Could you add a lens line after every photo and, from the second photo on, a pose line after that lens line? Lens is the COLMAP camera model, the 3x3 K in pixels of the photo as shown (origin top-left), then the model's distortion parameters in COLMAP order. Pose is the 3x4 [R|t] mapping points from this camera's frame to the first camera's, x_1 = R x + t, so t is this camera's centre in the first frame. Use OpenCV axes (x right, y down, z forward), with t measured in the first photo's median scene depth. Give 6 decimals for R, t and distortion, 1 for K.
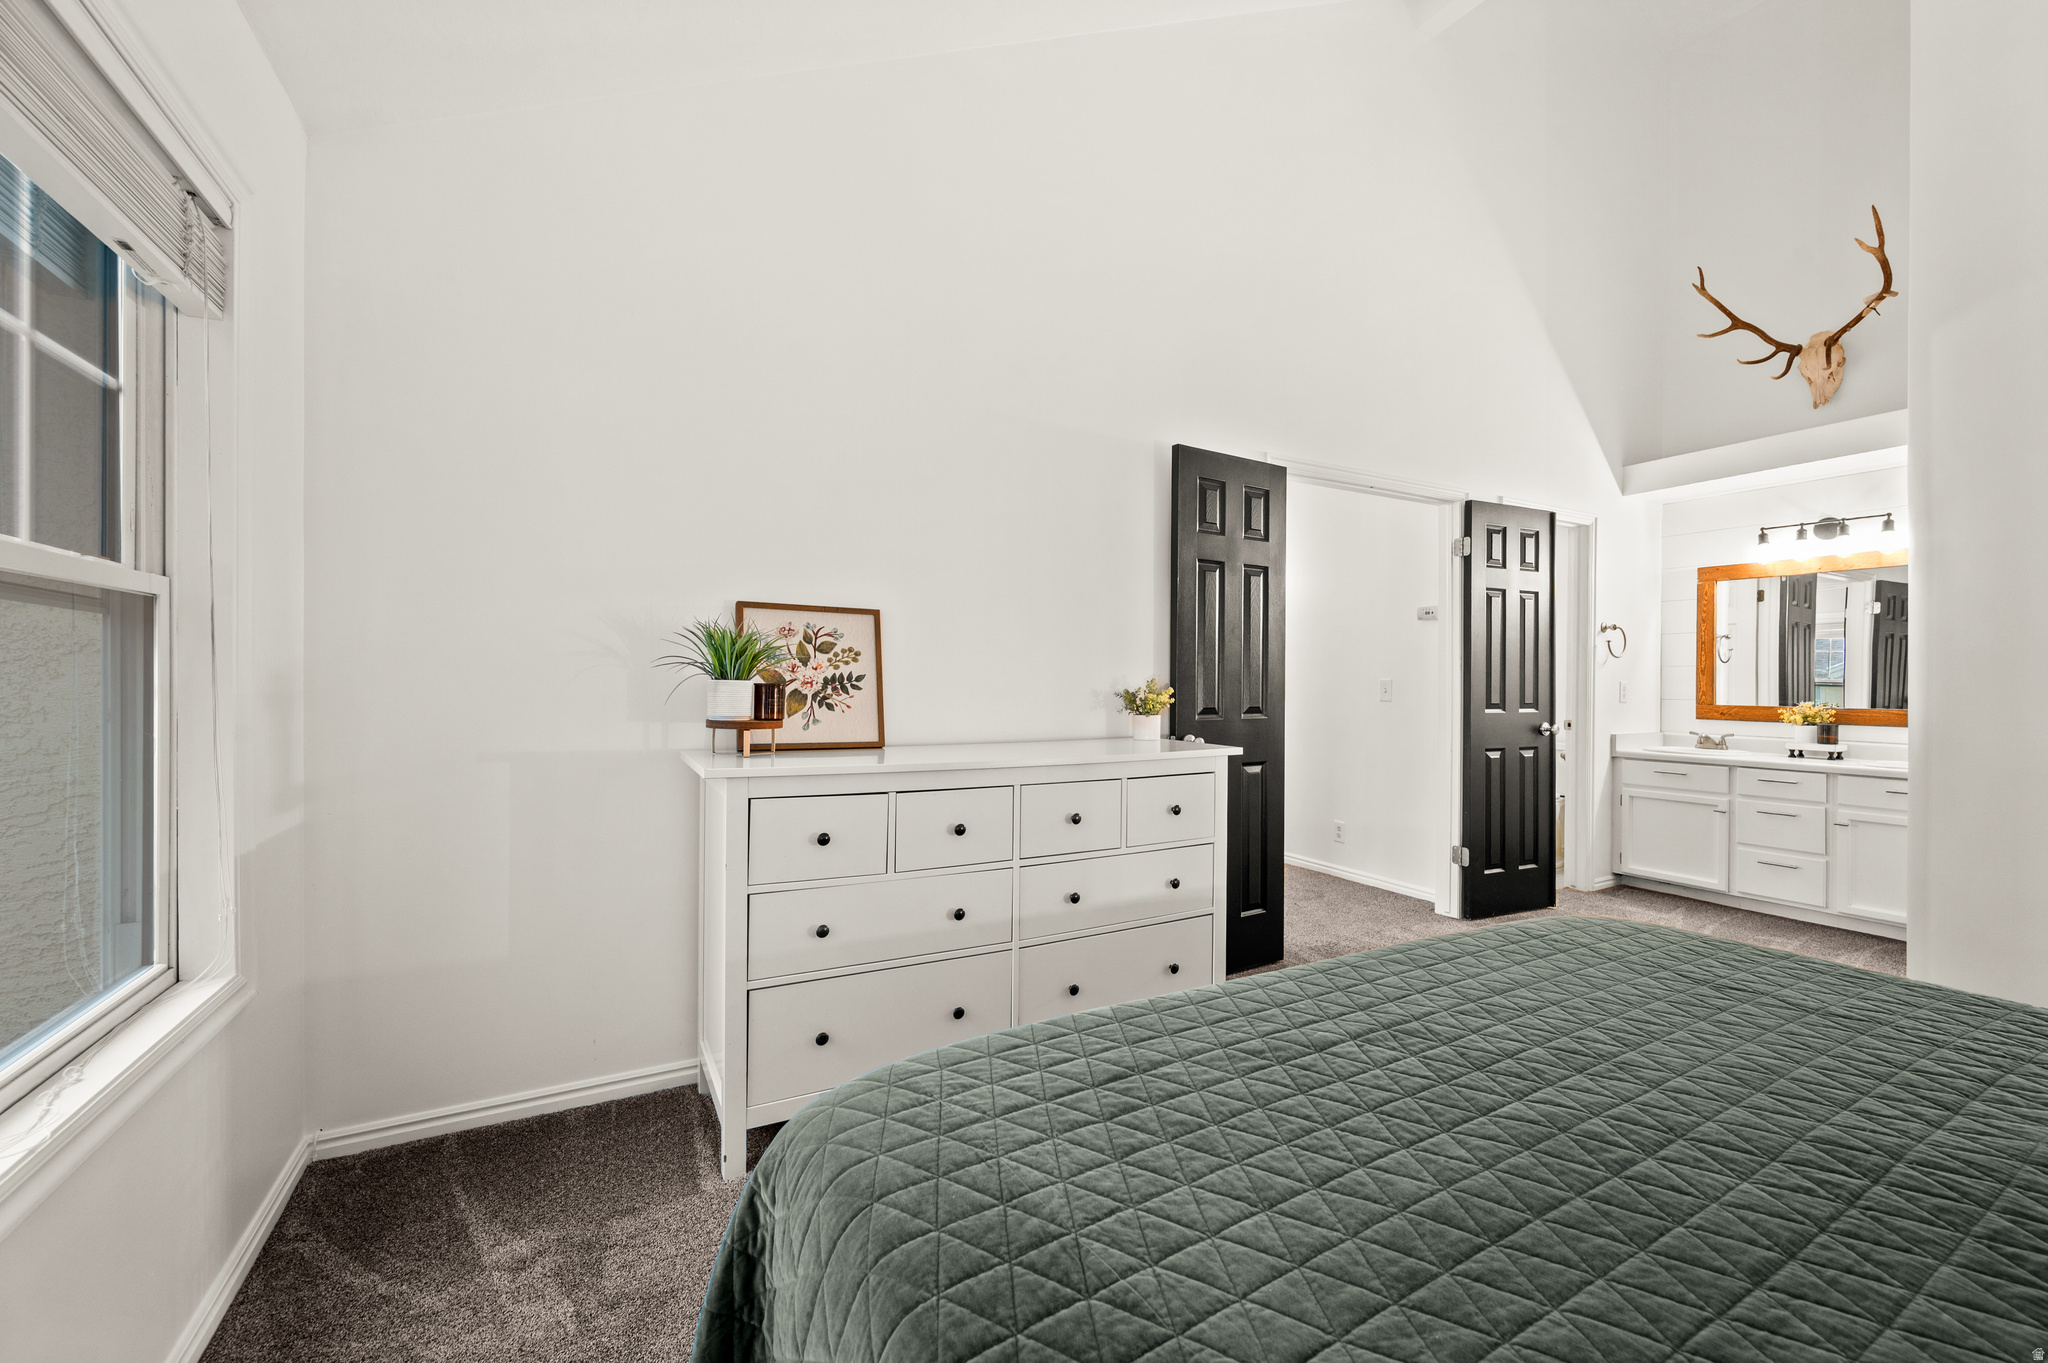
lens RADIAL K [[823.7, 0, 1024.0], [0, 823.7, 681.5], [0, 0, 1]] dist [-0.000075, -0.000286]
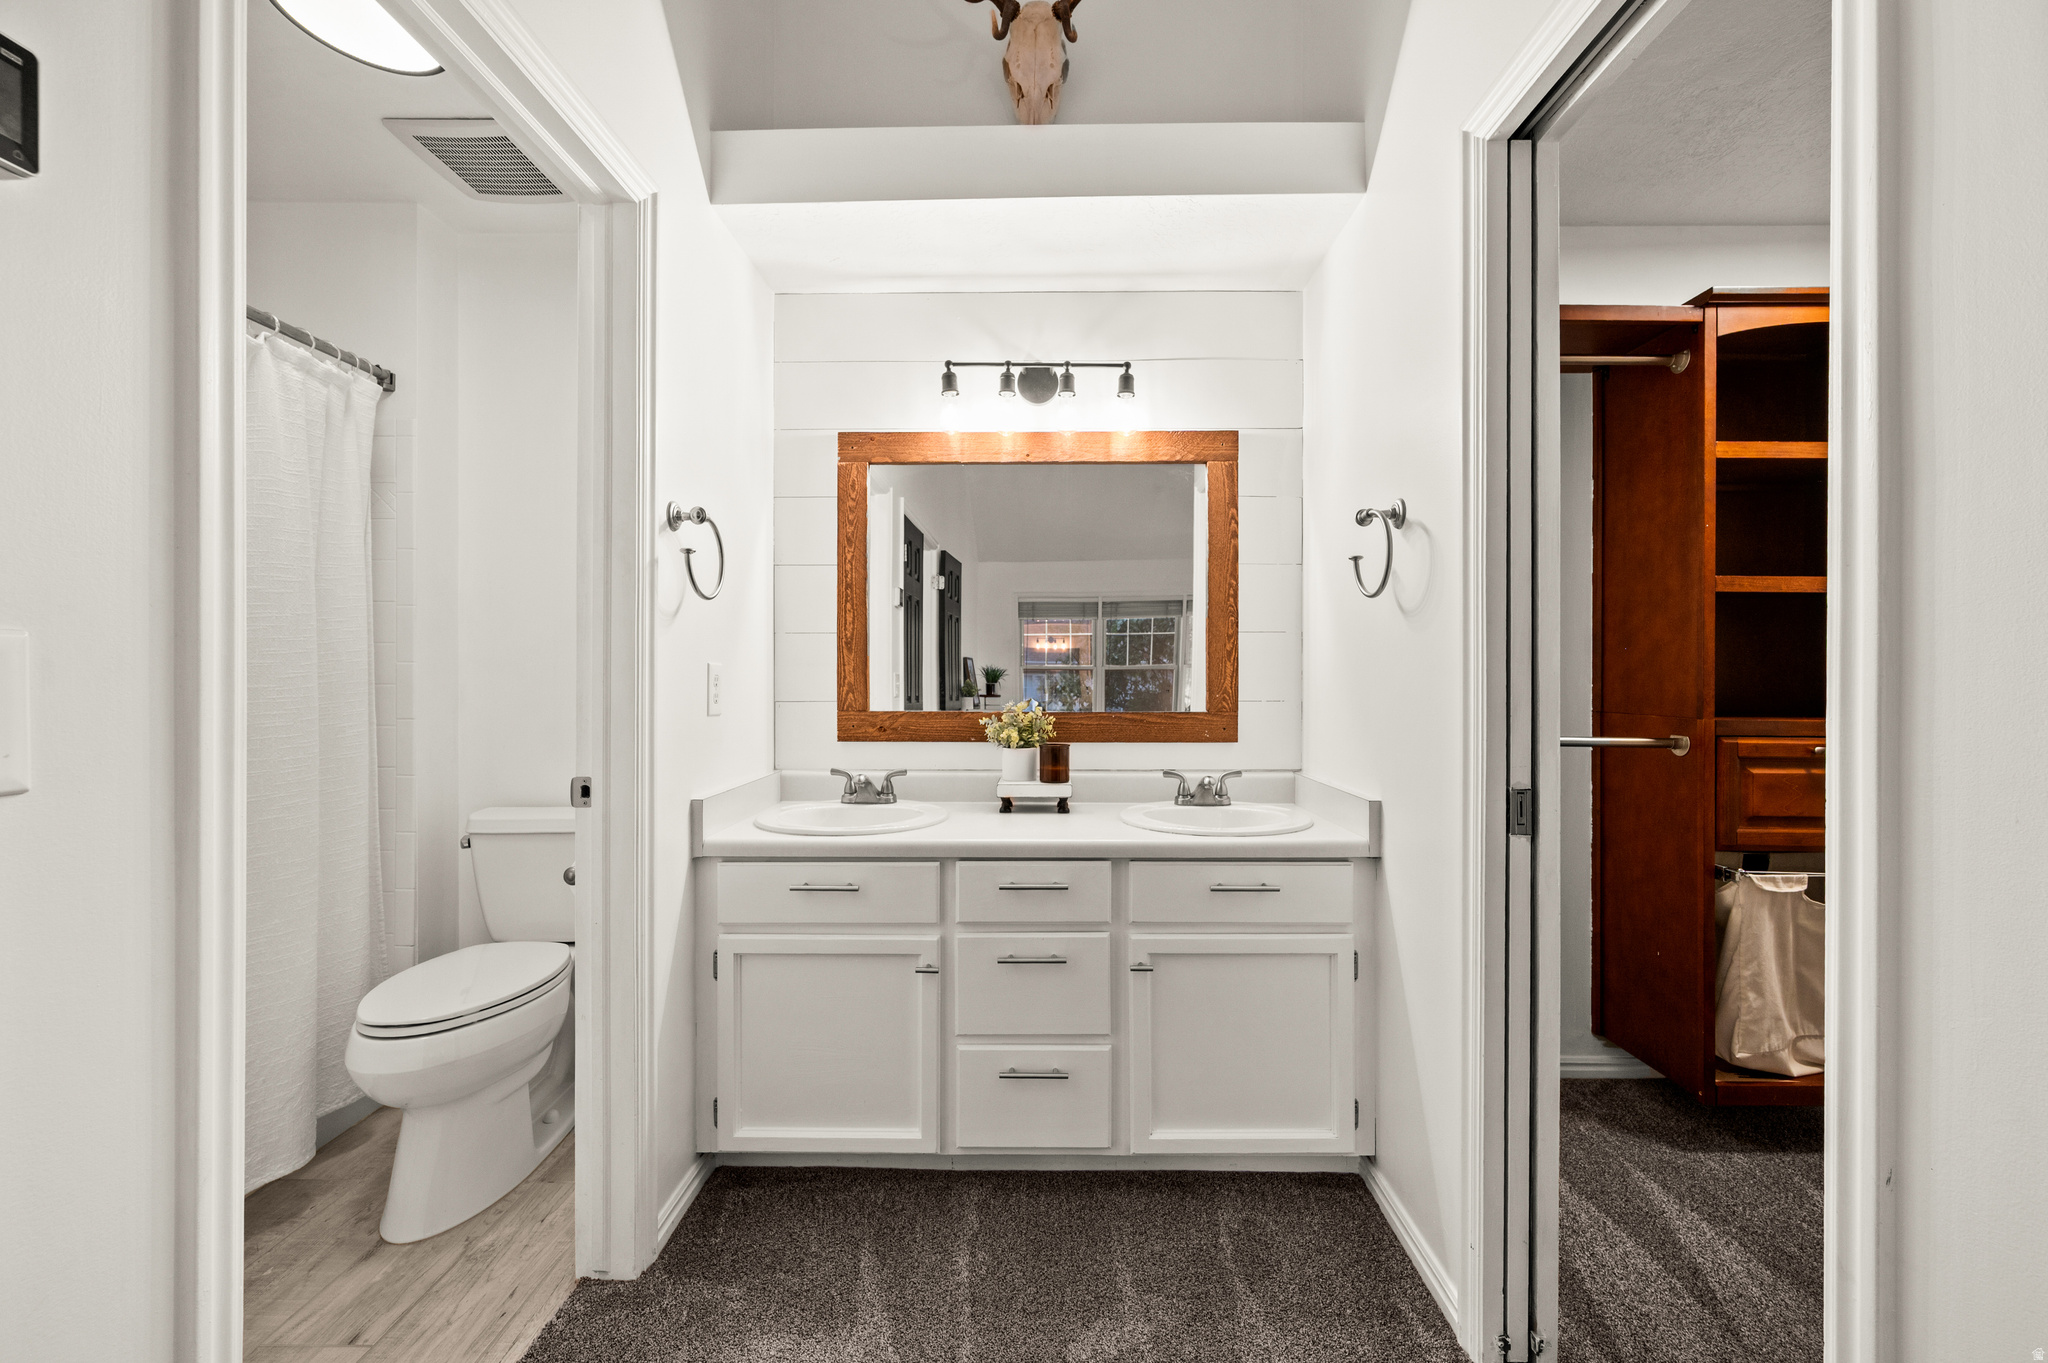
lens RADIAL K [[819.8, 0, 1036.5], [0, 819.8, 673.8], [0, 0, 1]] dist [-0.001940, -0.000702]
pose [[0.484899, -0.003446, 0.874563, 0.465902], [0.004016, 0.999990, 0.001714, 0.005401], [-0.874561, 0.002681, 0.484908, 0.686733]]
